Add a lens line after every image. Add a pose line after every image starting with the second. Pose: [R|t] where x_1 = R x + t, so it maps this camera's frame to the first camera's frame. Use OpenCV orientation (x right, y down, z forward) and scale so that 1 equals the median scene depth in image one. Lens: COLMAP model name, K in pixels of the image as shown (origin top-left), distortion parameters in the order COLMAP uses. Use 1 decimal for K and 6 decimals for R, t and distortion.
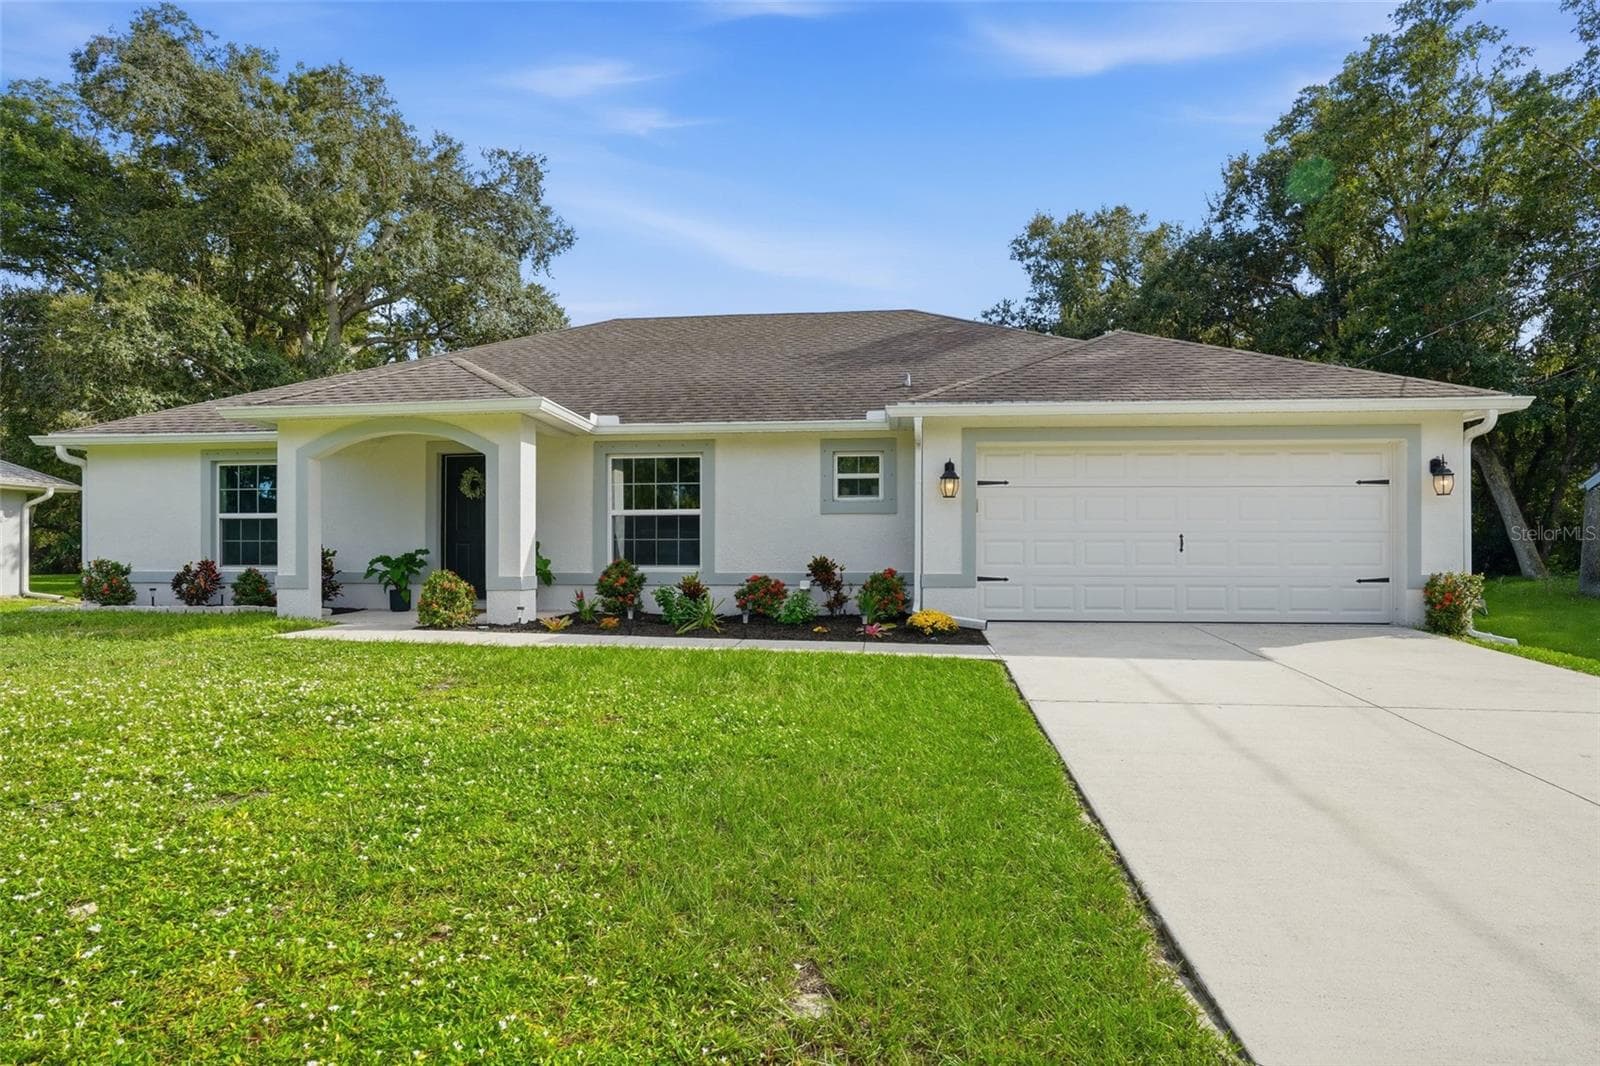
lens RADIAL K [[871.9, 0, 800.8], [0, 871.9, 554.8], [0, 0, 1]] dist [-0.056321, 0.030886]
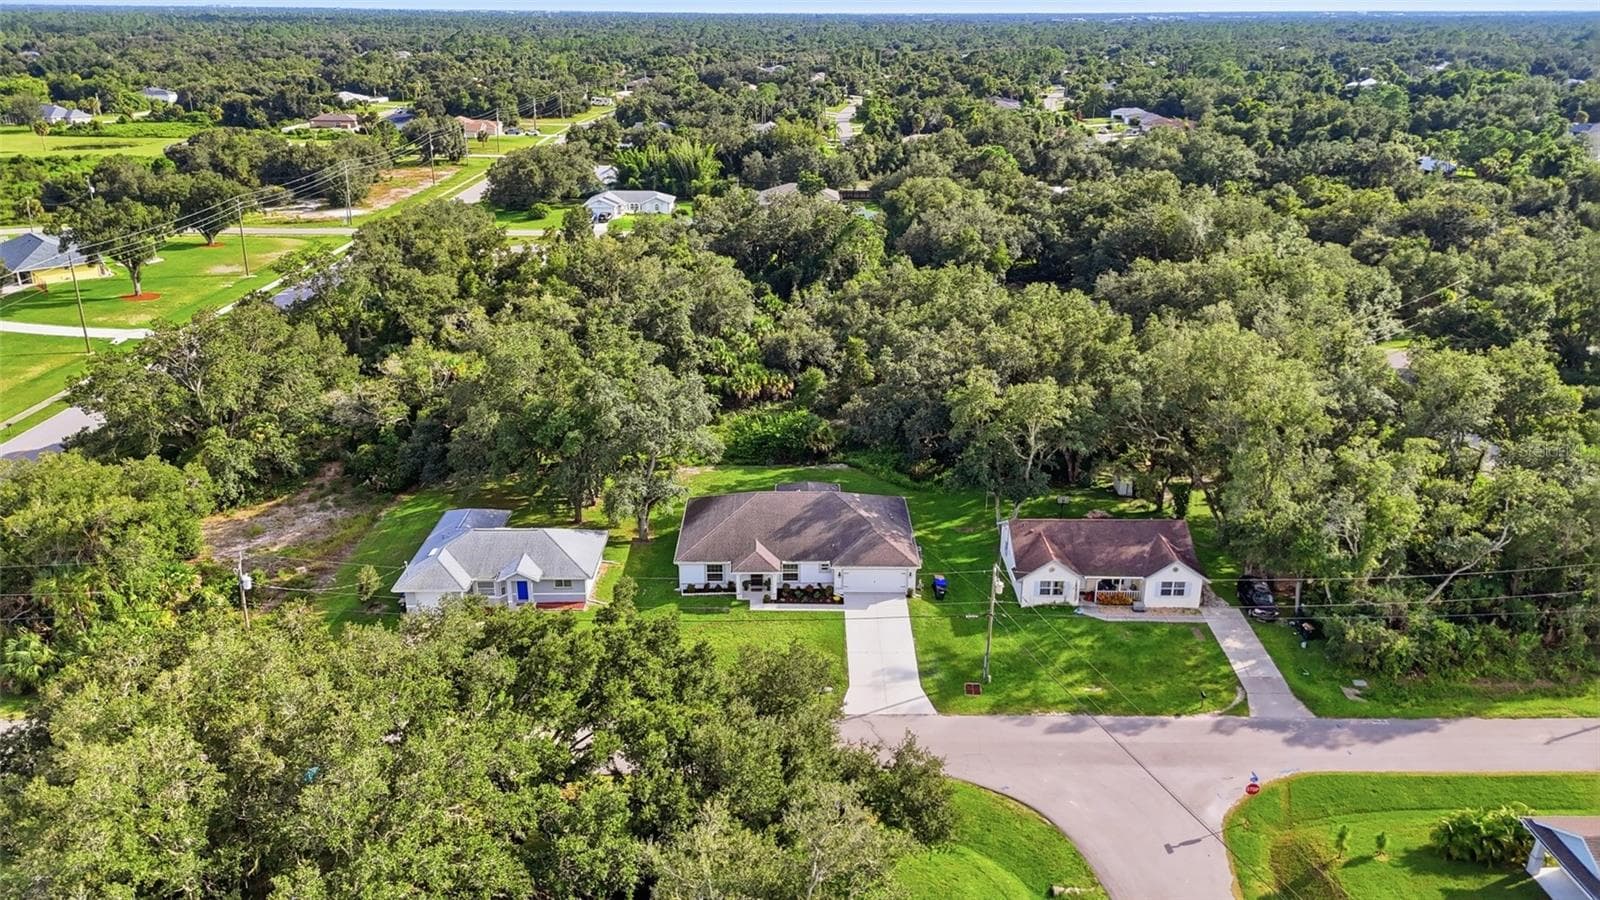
lens RADIAL K [[1181.0, 0, 800.0], [0, 1181.0, 450.0], [0, 0, 1]] dist [0.071185, -0.056856]
pose [[0.993293, -0.037922, 0.109227, -0.952325], [-0.003065, 0.935718, 0.352736, -3.675054], [-0.115582, -0.350705, 0.929326, -6.190226]]
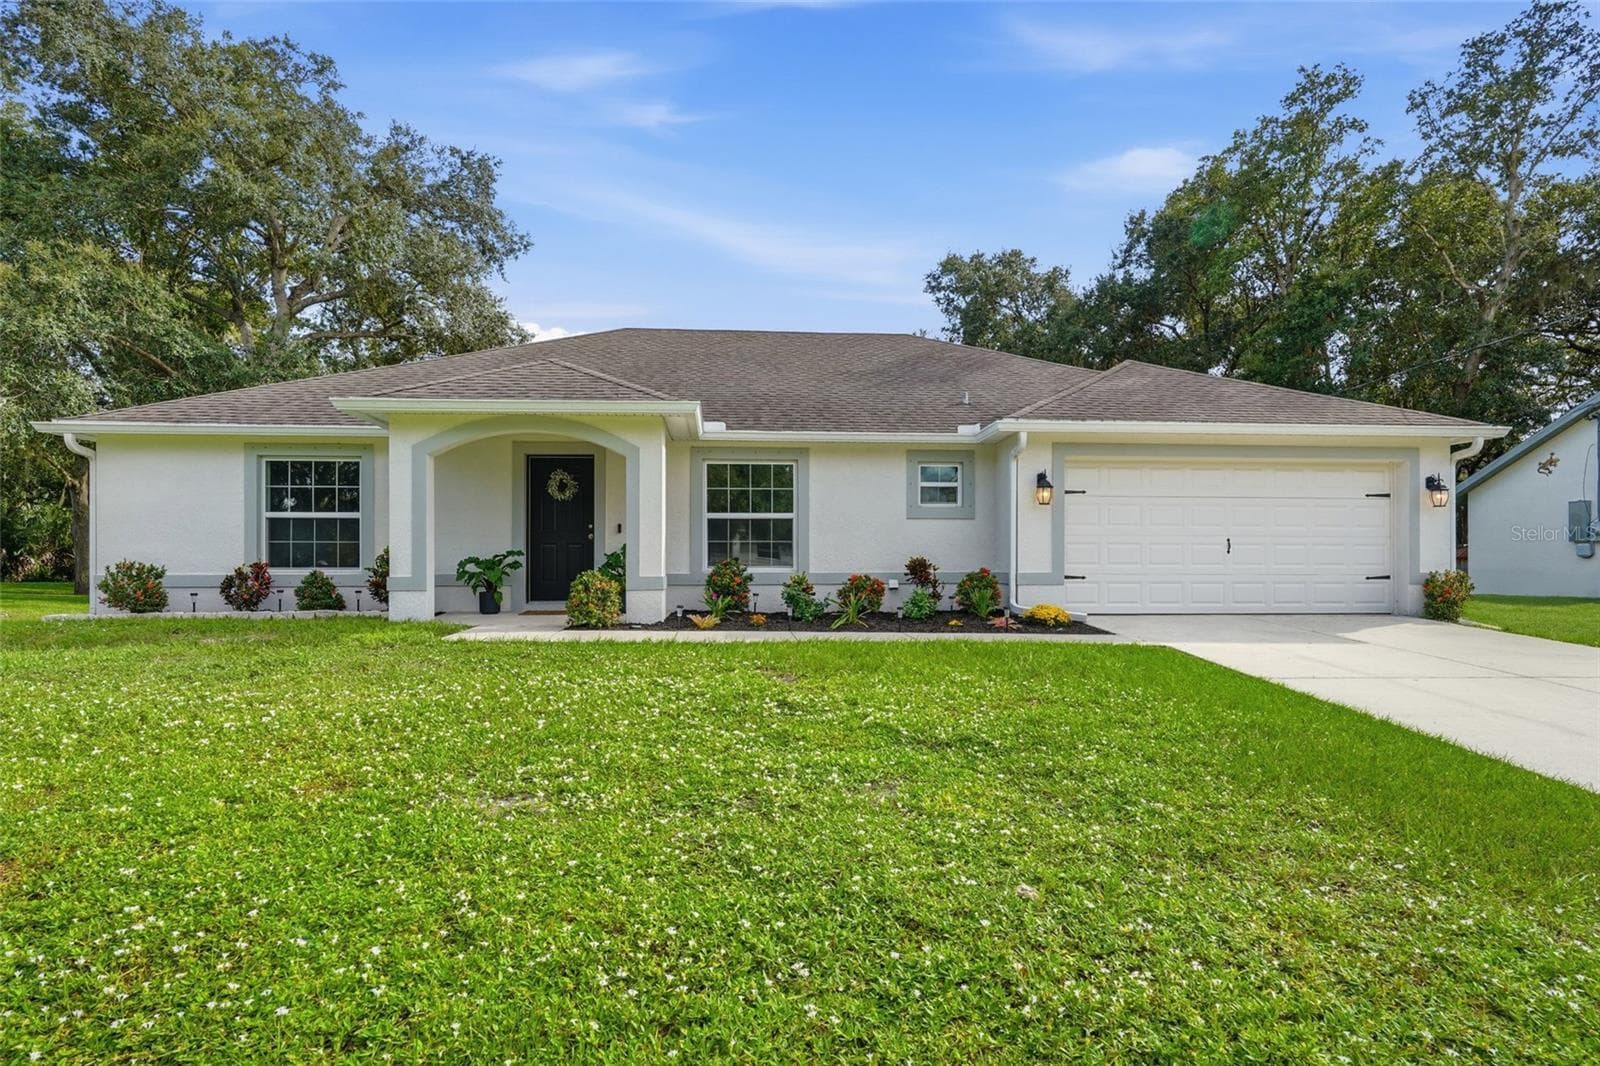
lens RADIAL K [[809.6, 0, 795.2], [0, 809.6, 558.0], [0, 0, 1]] dist [0.000834, -0.000130]
pose [[0.983053, 0.000000, 0.183320, -0.295557], [0.000455, 0.999997, -0.002442, 0.004687], [-0.183320, 0.002484, 0.983050, 0.029215]]
